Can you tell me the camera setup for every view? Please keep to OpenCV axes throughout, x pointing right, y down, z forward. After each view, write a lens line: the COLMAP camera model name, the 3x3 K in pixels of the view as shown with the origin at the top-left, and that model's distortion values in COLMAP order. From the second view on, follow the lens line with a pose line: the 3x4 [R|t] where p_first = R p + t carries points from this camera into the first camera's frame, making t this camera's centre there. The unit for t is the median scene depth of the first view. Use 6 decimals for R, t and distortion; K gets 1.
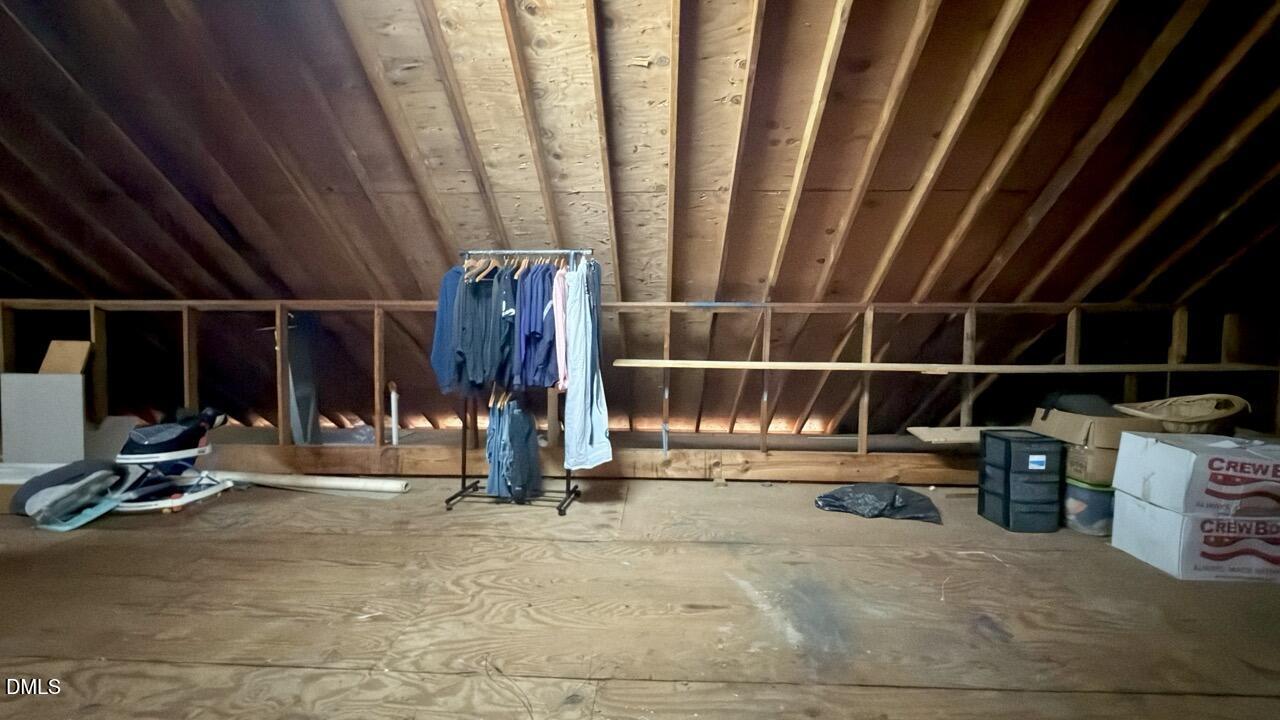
lens RADIAL K [[510.3, 0, 640.0], [0, 510.3, 360.0], [0, 0, 1]] dist [-0.000515, 0.000089]
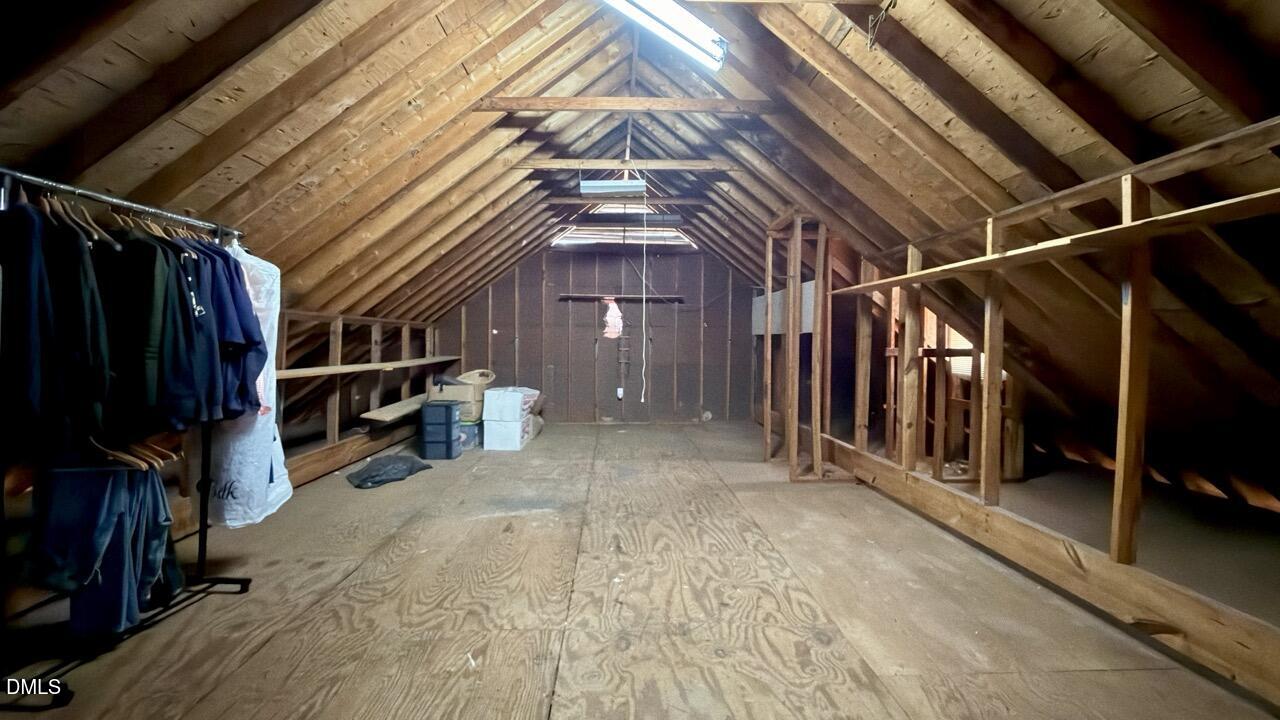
lens RADIAL K [[510.3, 0, 640.0], [0, 510.3, 360.0], [0, 0, 1]] dist [-0.000515, 0.000089]
pose [[-0.084410, -0.042791, 0.995512, -1.255342], [0.041006, 0.998082, 0.046379, -0.052495], [-0.995587, 0.044736, -0.082493, 0.659480]]
